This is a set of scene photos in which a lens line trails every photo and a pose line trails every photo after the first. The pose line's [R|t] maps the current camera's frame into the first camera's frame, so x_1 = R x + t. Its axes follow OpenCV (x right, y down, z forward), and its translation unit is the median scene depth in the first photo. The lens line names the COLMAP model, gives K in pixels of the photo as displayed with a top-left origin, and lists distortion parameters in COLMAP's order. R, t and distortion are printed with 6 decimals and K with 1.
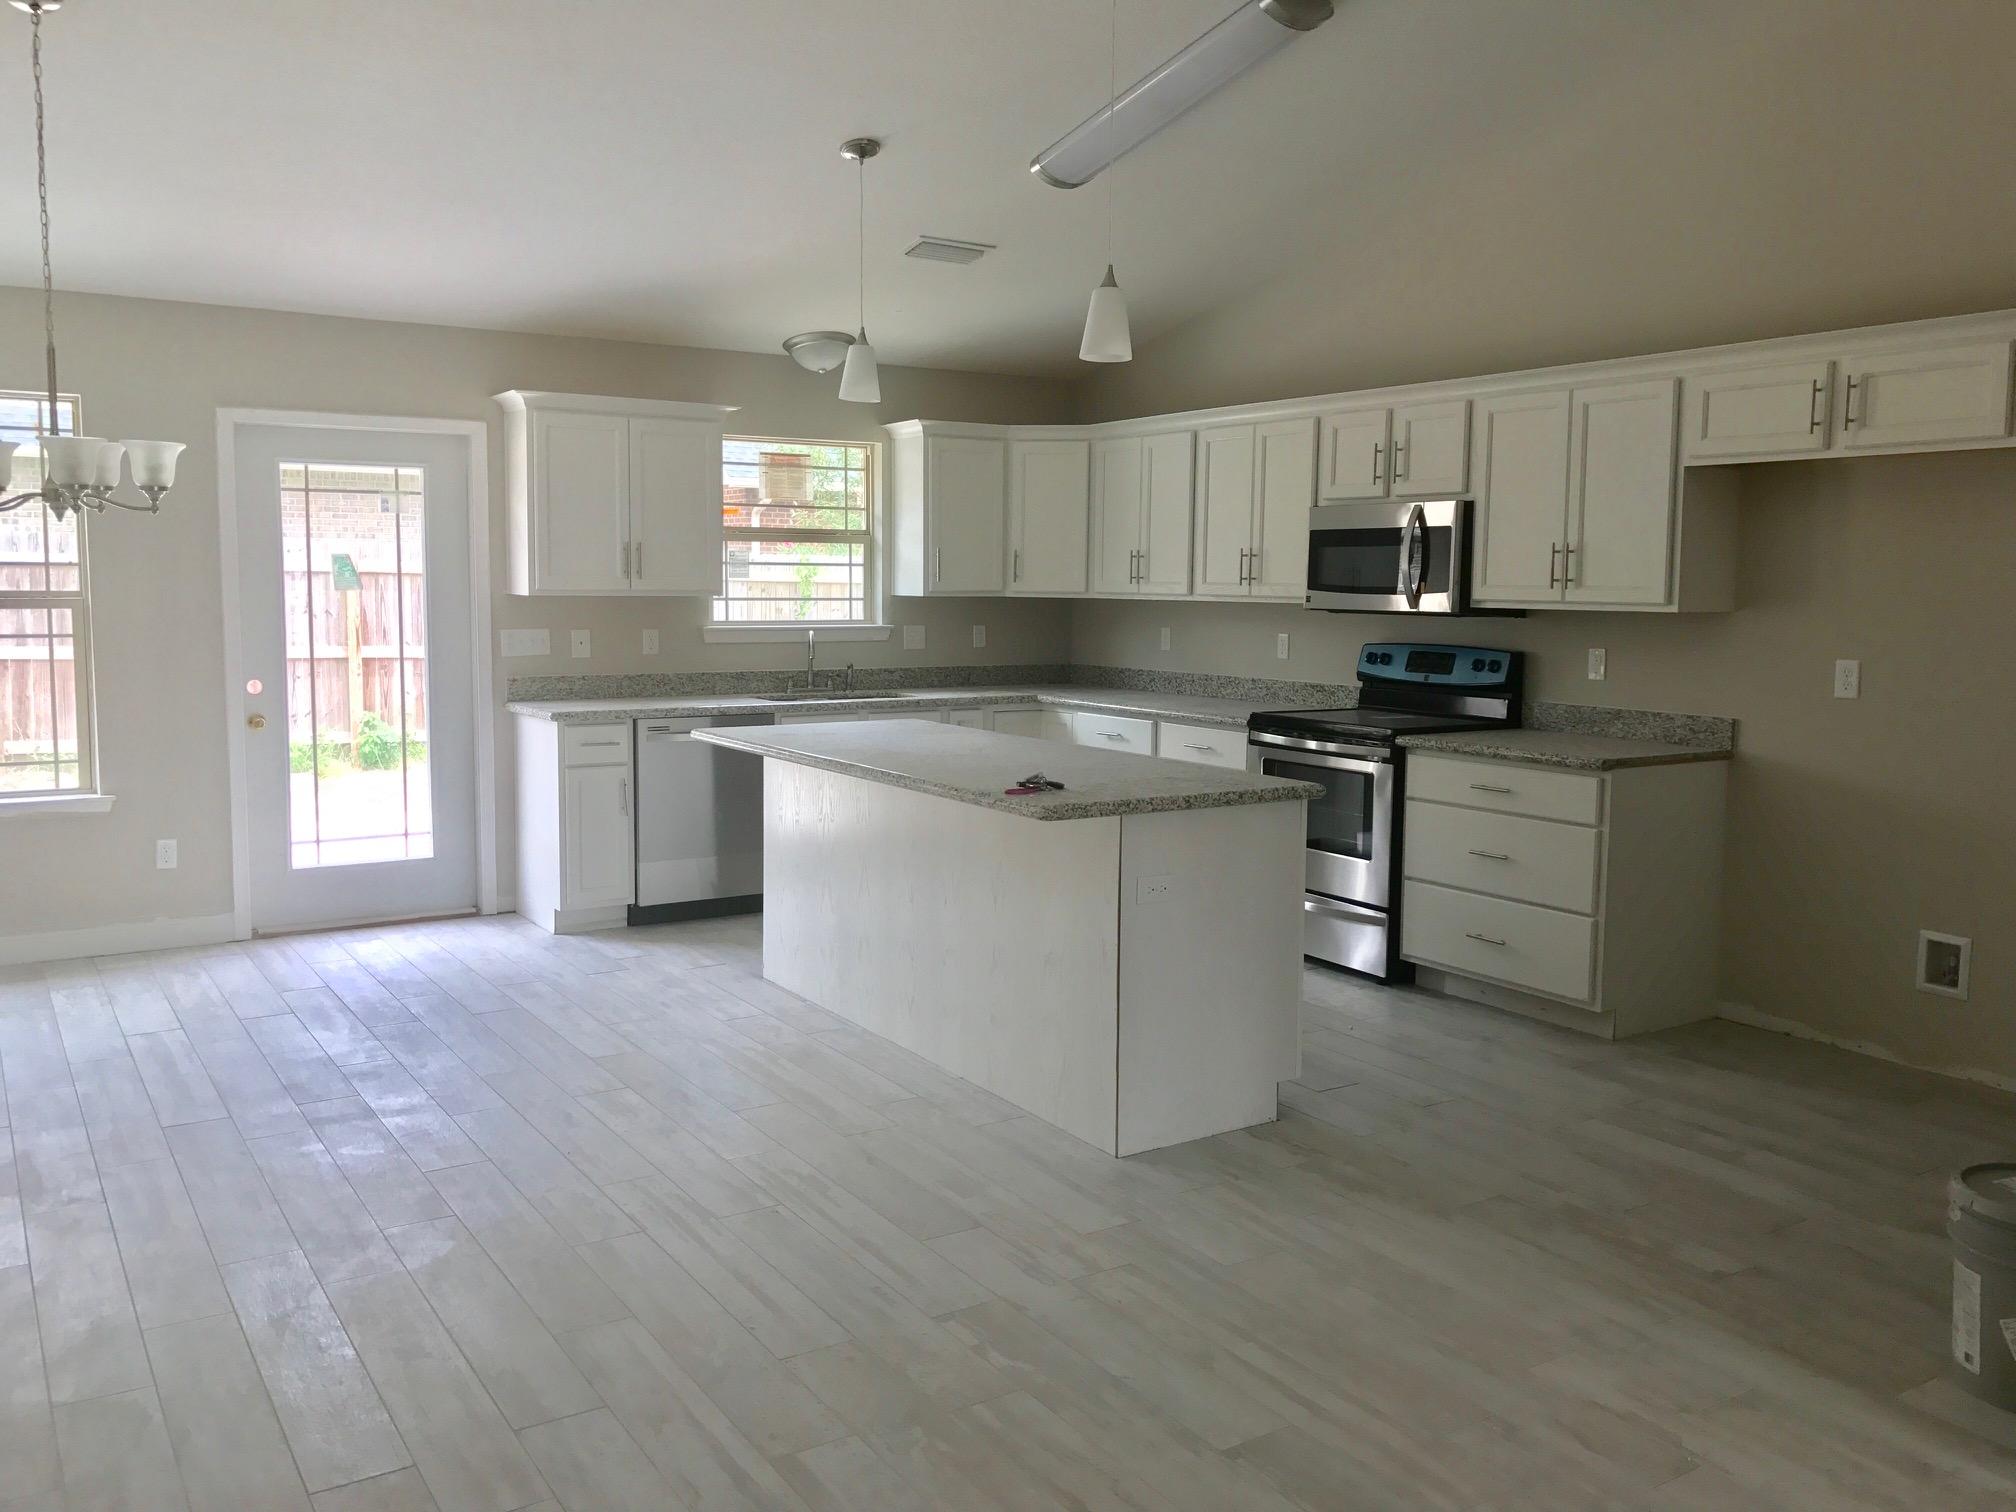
lens RADIAL K [[1654.1, 0, 1011.5], [0, 1654.1, 738.2], [0, 0, 1]] dist [0.041510, -0.044887]
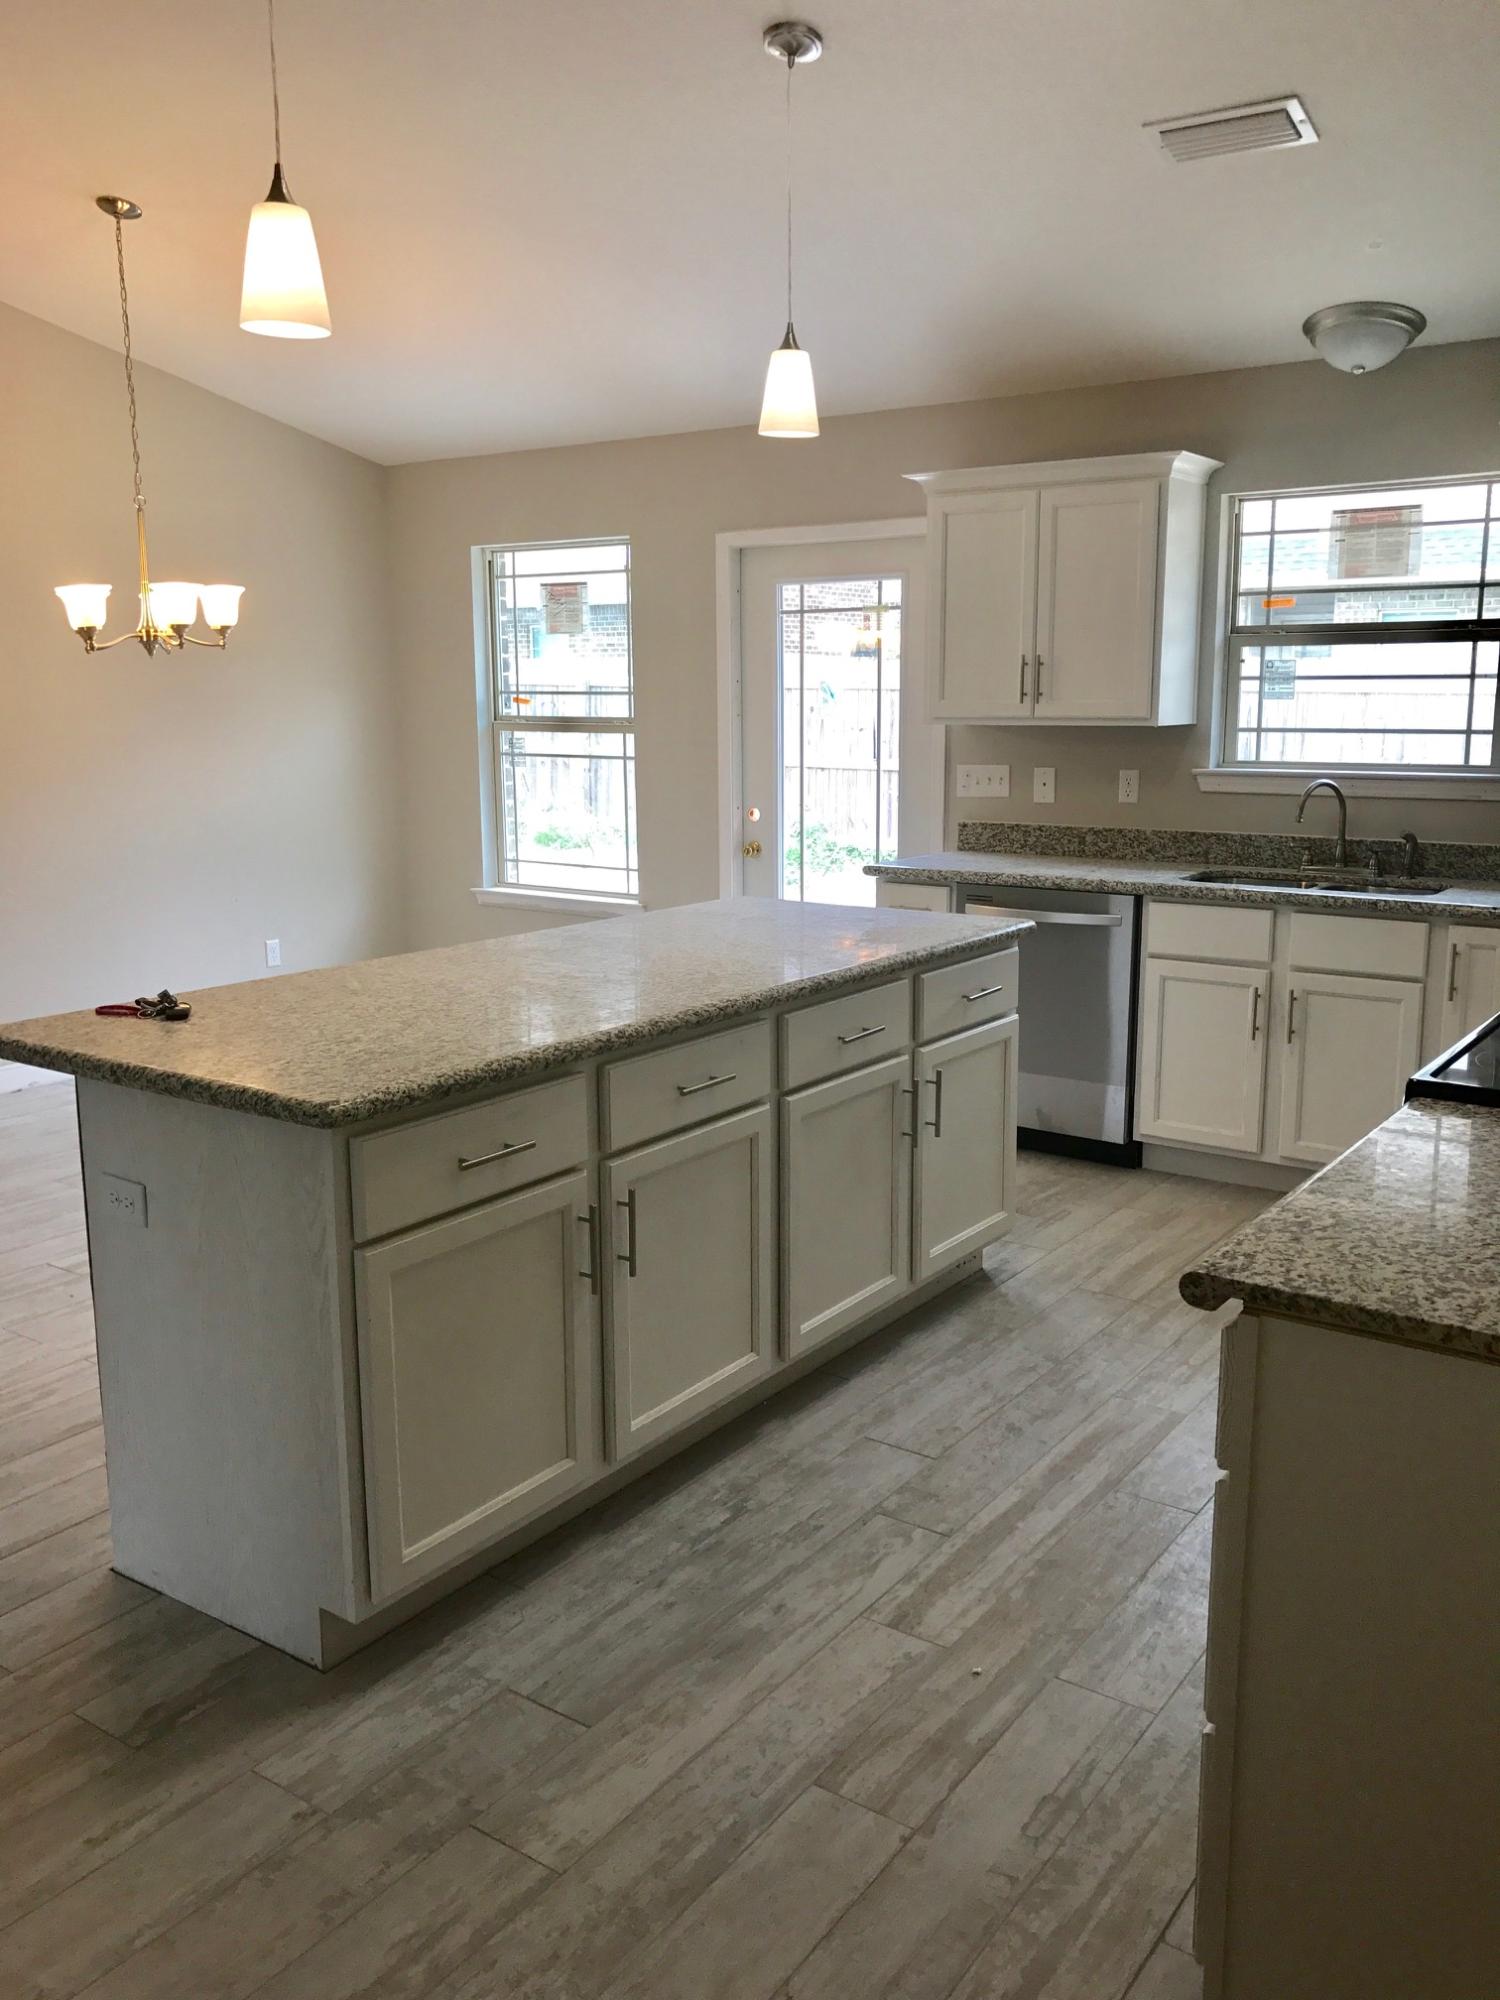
lens RADIAL K [[1648.8, 0, 749.1], [0, 1648.8, 990.6], [0, 0, 1]] dist [0.059871, -0.168850]
pose [[0.377528, 0.156093, -0.912747, 0.500017], [-0.082947, 0.987428, 0.134556, -0.063194], [0.922276, 0.024910, 0.385730, 0.654248]]
